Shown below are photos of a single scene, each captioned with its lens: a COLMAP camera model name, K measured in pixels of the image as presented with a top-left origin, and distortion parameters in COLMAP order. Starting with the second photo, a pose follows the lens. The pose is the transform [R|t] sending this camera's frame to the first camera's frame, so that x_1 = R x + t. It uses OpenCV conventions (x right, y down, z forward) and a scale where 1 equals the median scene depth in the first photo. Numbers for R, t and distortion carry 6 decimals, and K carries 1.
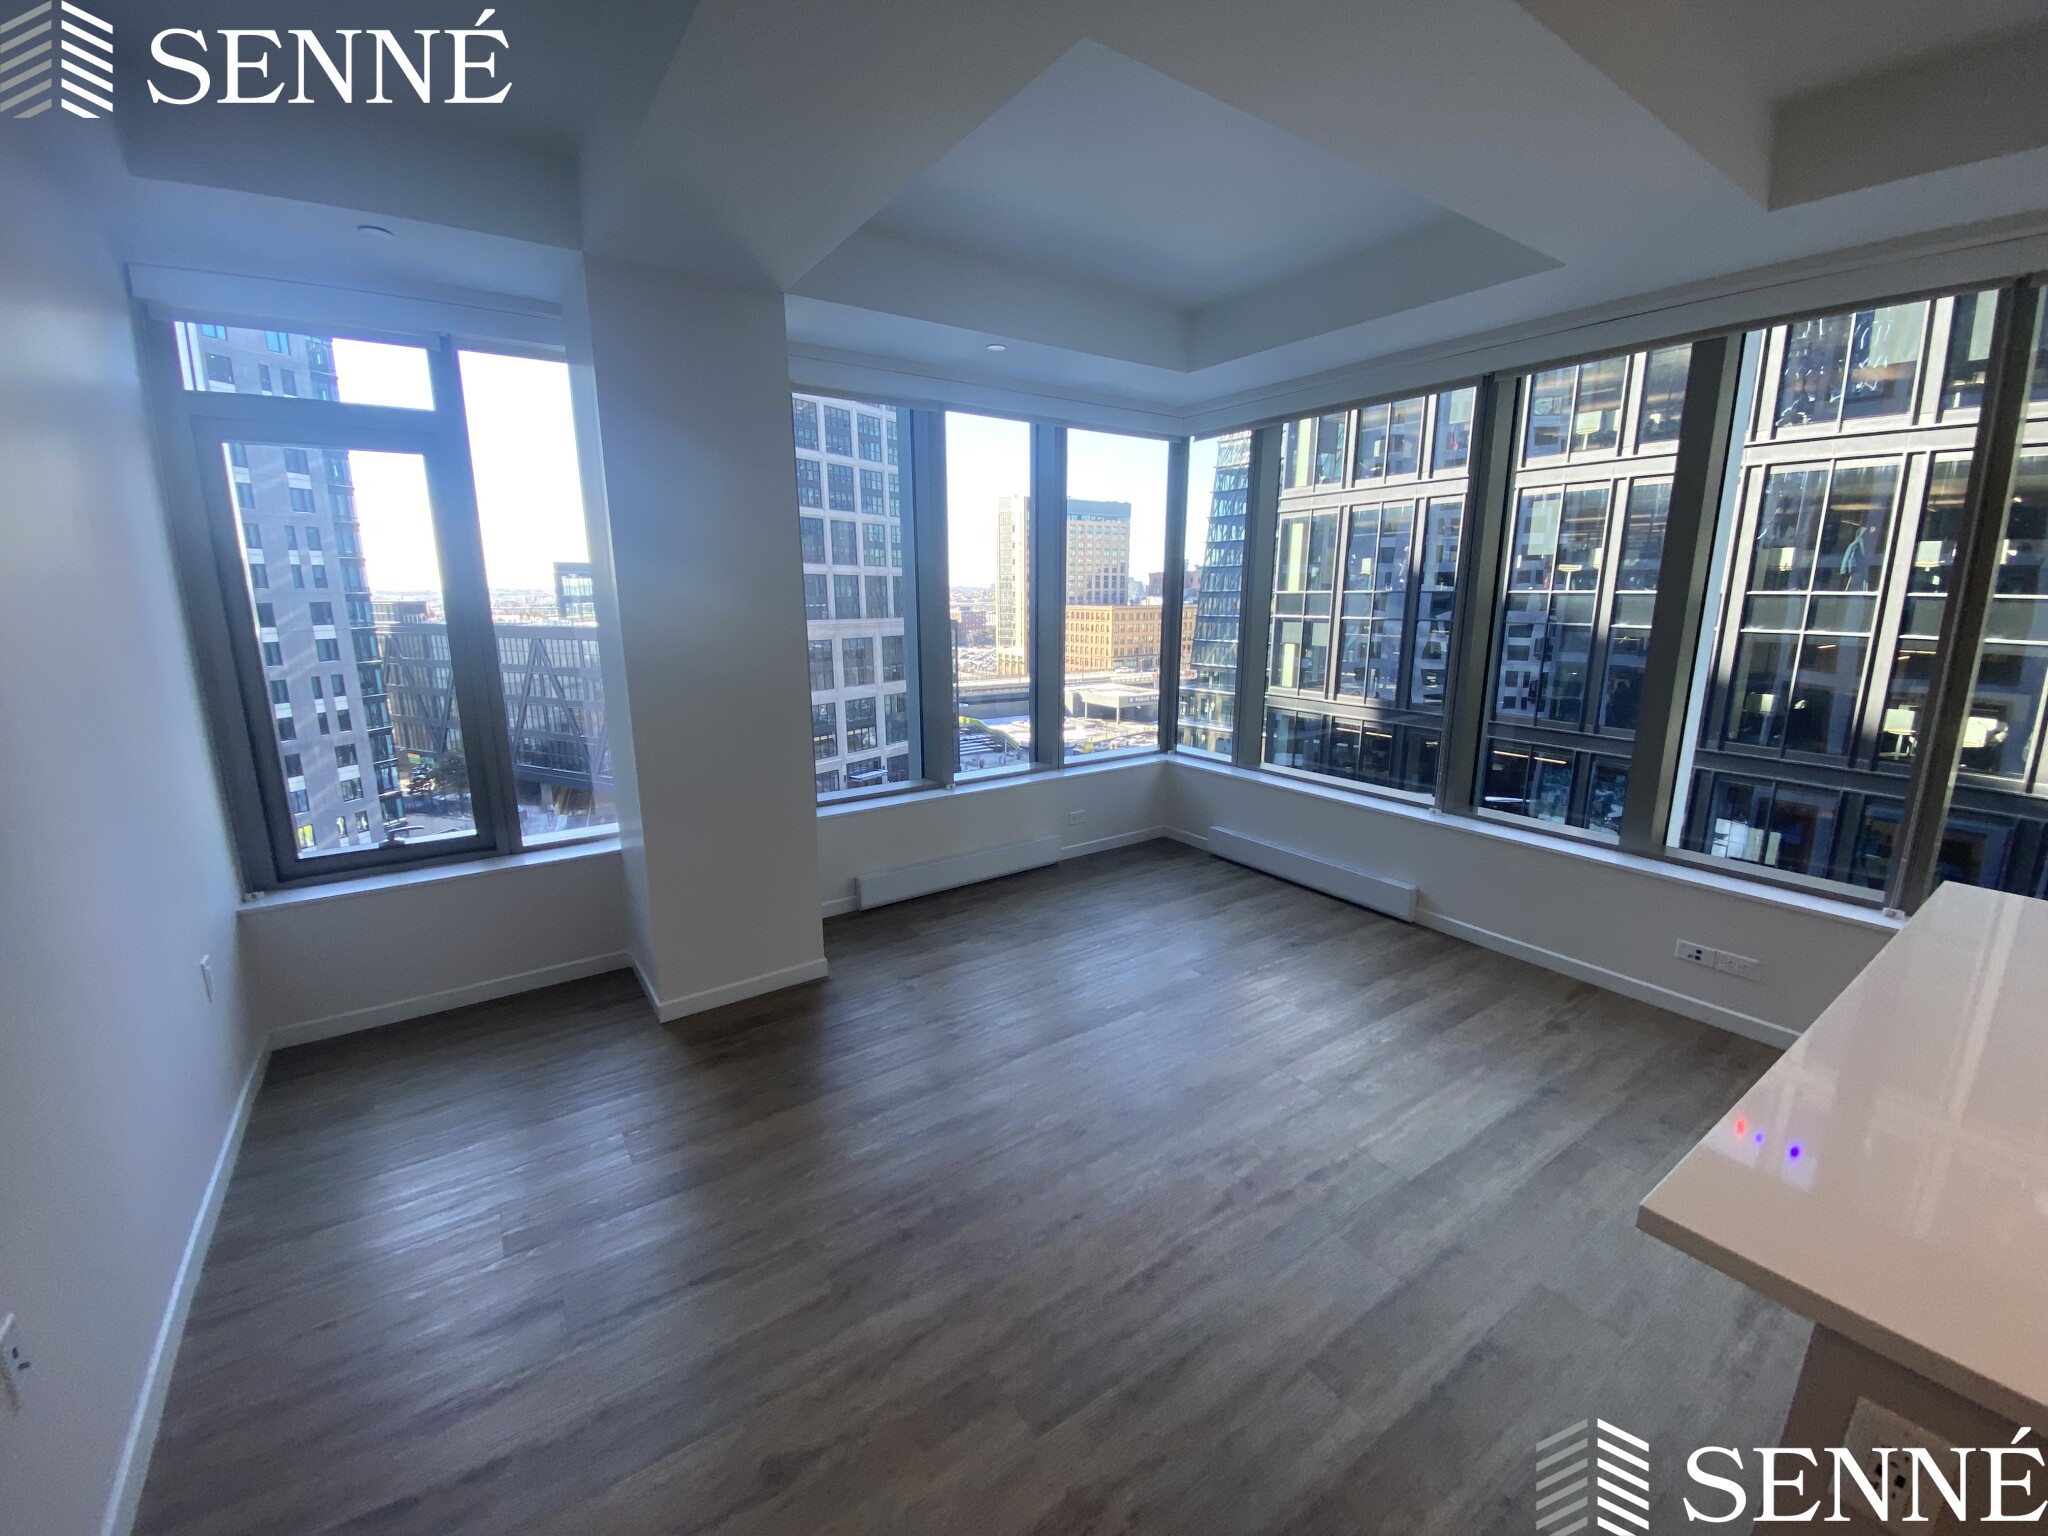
lens RADIAL K [[838.8, 0, 1024.0], [0, 838.8, 768.0], [0, 0, 1]] dist [-0.012705, -0.000103]
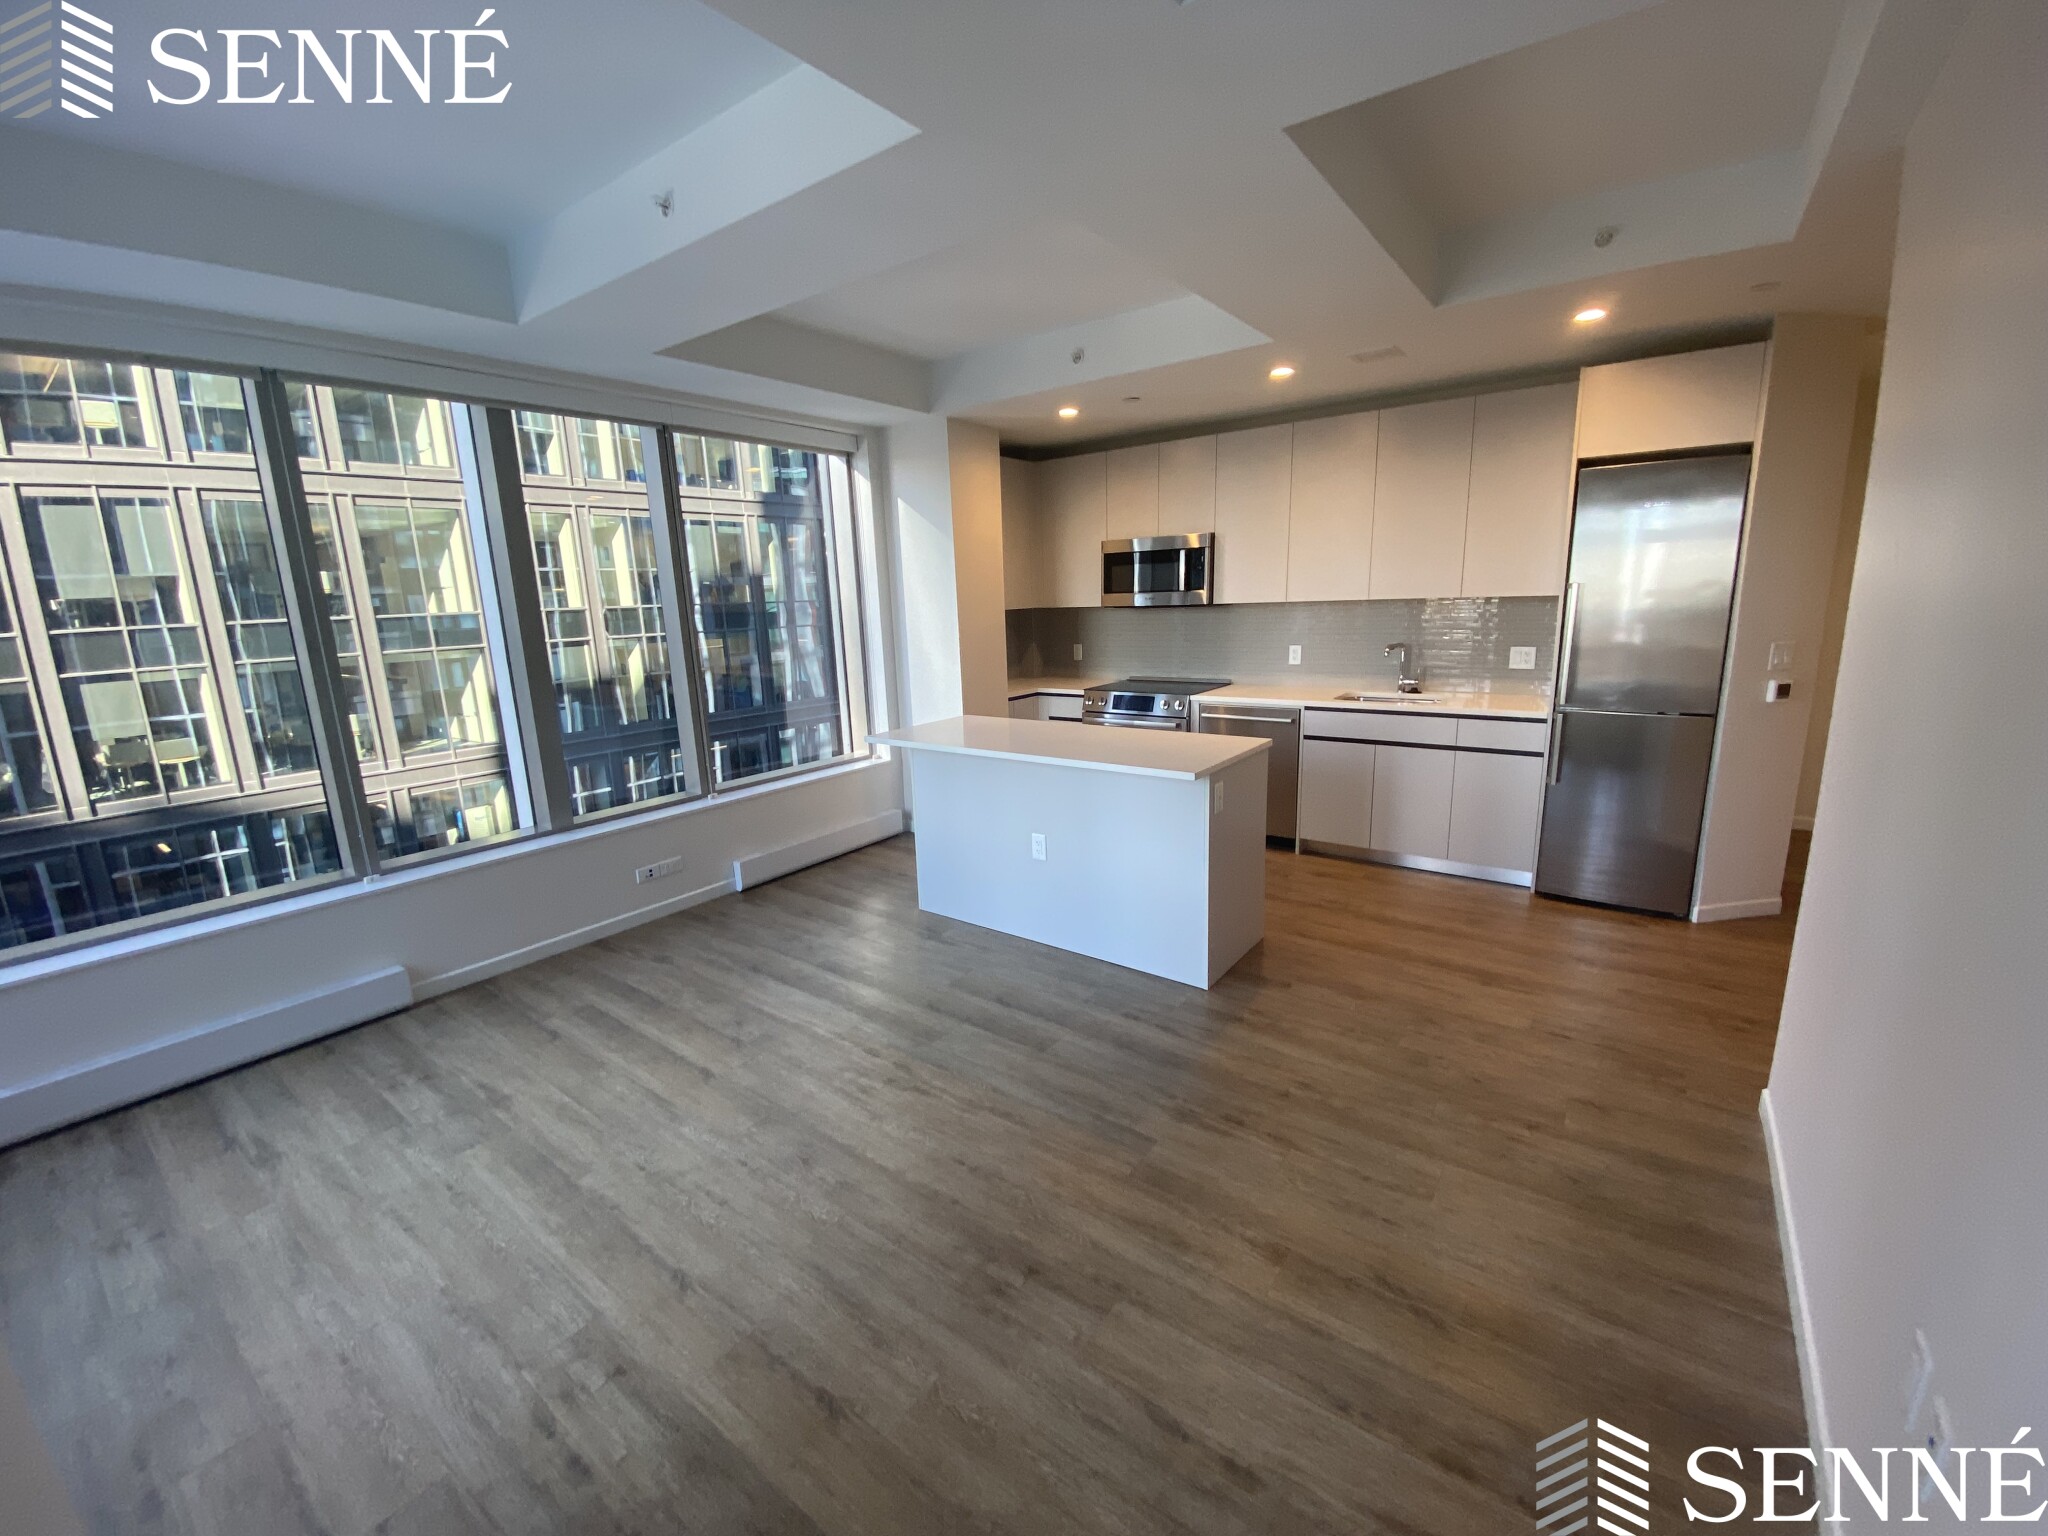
lens RADIAL K [[813.1, 0, 1024.0], [0, 813.1, 768.0], [0, 0, 1]] dist [-0.000048, 0.000052]
pose [[-0.310462, -0.195802, 0.930202, -0.555373], [0.238797, 0.931111, 0.275694, -0.147916], [-0.920103, 0.307722, -0.242317, 0.653527]]
